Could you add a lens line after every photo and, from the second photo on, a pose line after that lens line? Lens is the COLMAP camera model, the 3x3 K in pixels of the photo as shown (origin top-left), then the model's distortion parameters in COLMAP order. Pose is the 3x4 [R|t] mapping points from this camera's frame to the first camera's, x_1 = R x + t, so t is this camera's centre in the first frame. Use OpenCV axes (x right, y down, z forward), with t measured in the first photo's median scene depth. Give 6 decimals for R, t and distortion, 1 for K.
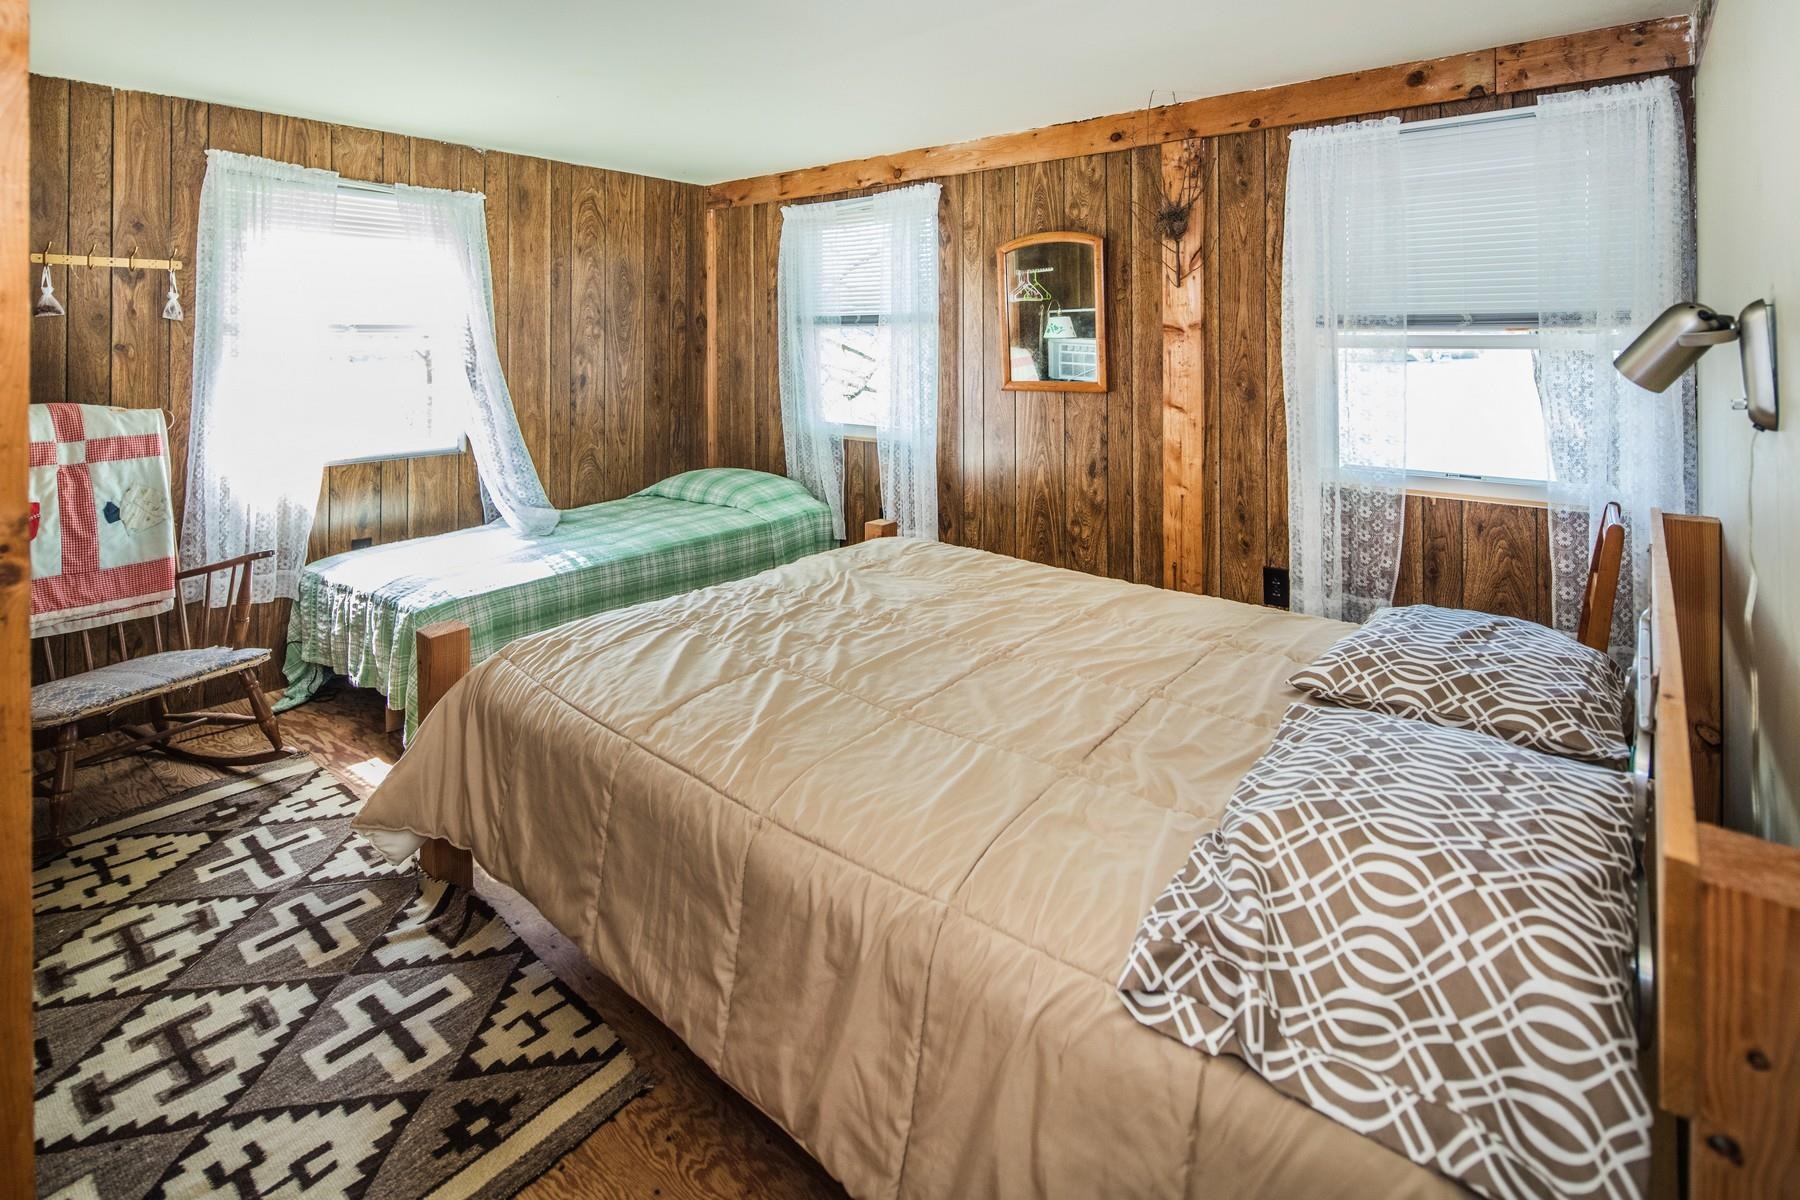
lens RADIAL K [[837.0, 0, 903.5], [0, 837.0, 573.2], [0, 0, 1]] dist [-0.000889, -0.001037]
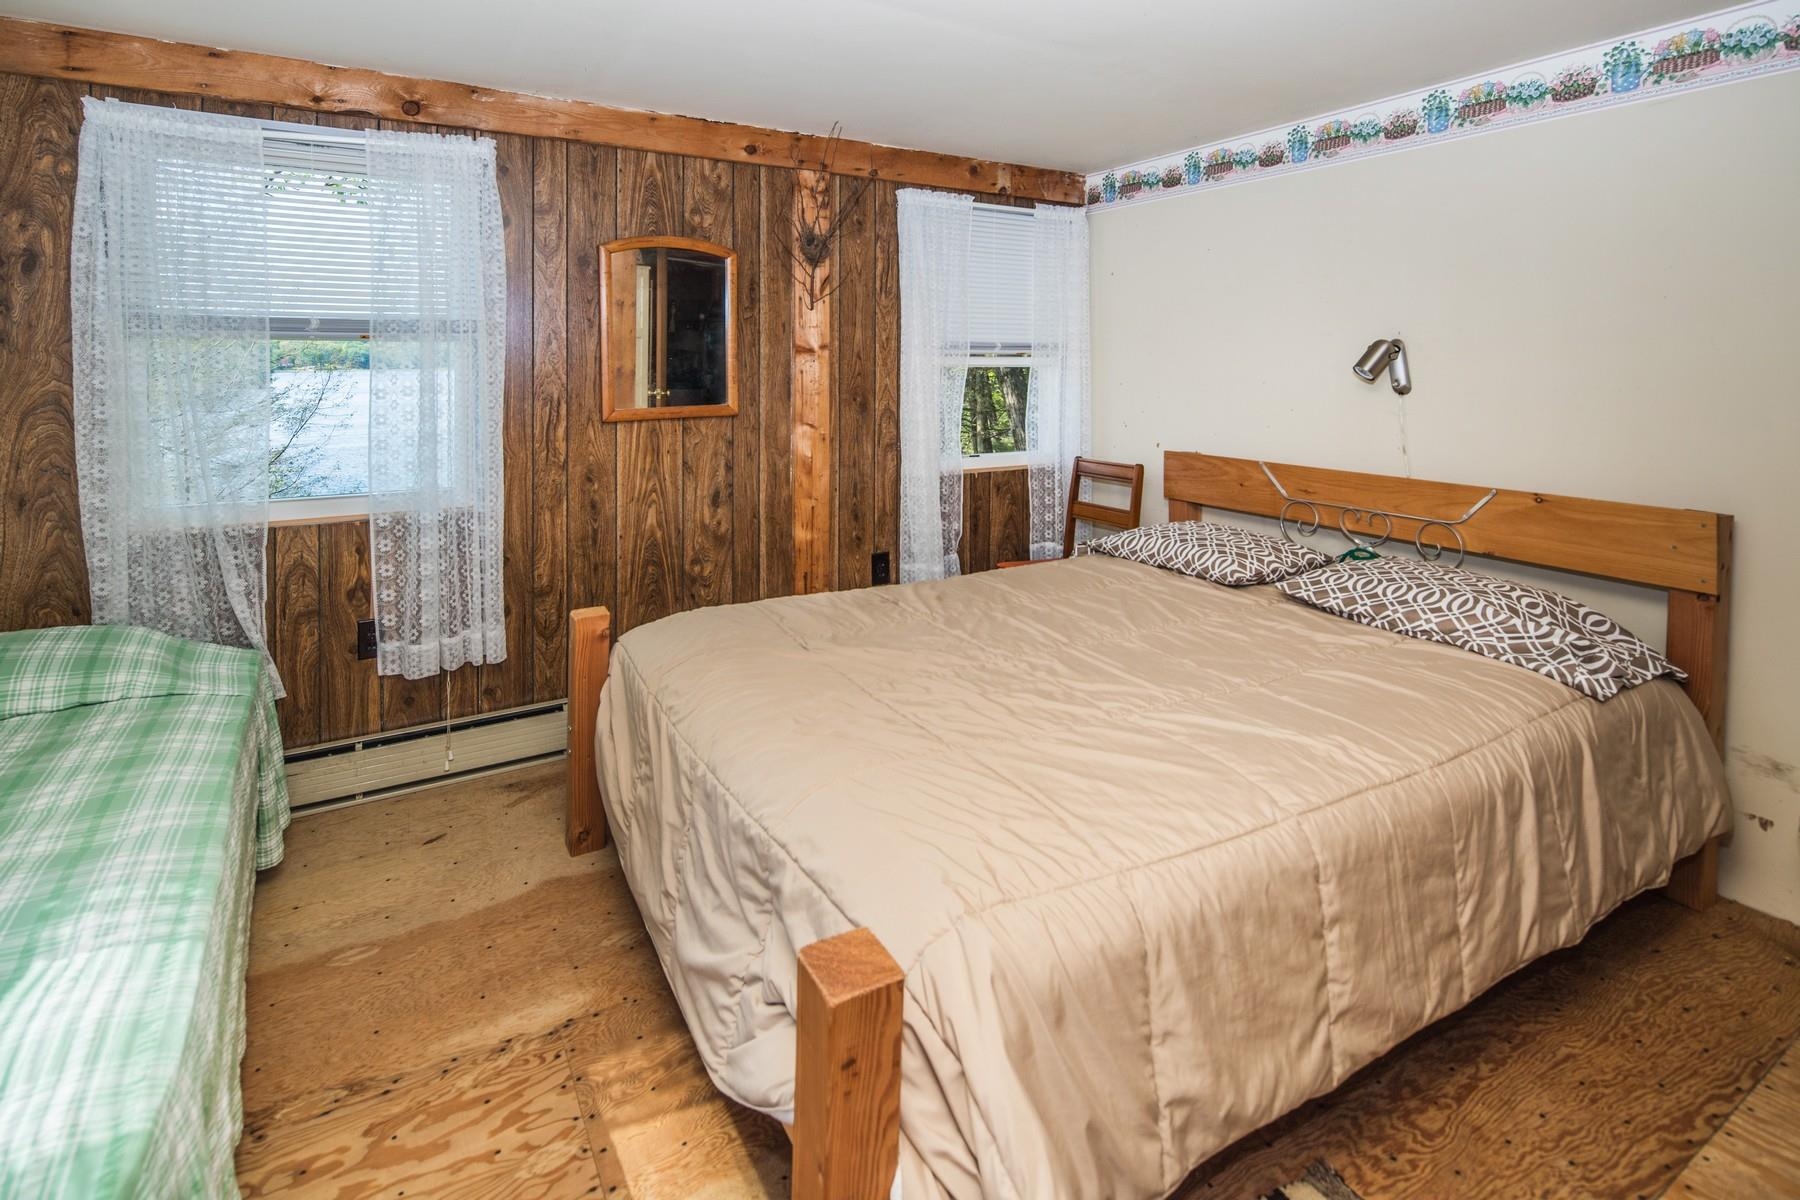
lens RADIAL K [[837.0, 0, 903.5], [0, 837.0, 573.2], [0, 0, 1]] dist [-0.000889, -0.001037]
pose [[0.347983, -0.228723, 0.909172, -0.616044], [0.251808, 0.956949, 0.144364, -0.139077], [-0.903051, 0.178701, 0.390596, 0.510483]]
